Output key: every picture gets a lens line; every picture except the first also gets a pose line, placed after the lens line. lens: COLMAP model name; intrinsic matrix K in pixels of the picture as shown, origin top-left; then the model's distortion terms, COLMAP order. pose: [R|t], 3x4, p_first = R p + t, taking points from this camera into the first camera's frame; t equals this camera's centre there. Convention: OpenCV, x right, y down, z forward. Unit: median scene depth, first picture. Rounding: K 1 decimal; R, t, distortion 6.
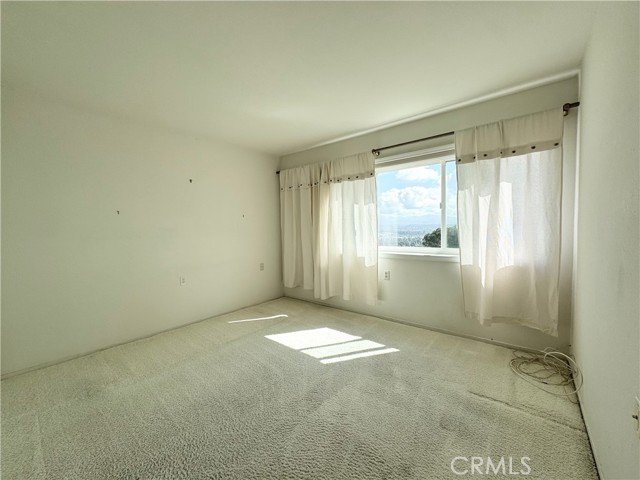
lens RADIAL K [[256.4, 0, 318.3], [0, 256.4, 239.3], [0, 0, 1]] dist [0.000776, 0.000271]
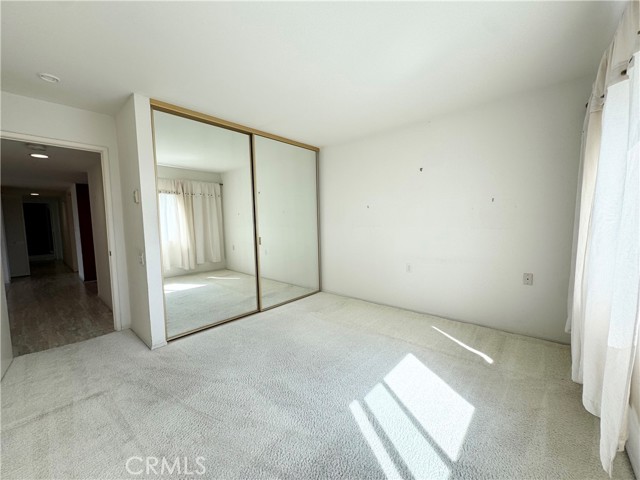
lens RADIAL K [[256.4, 0, 318.3], [0, 256.4, 242.6], [0, 0, 1]] dist [0.000776, 0.000271]
pose [[-0.019459, 0.107802, -0.993982, 0.522697], [-0.025344, 0.993797, 0.108279, -0.045948], [0.999489, 0.027298, -0.016606, 0.662009]]
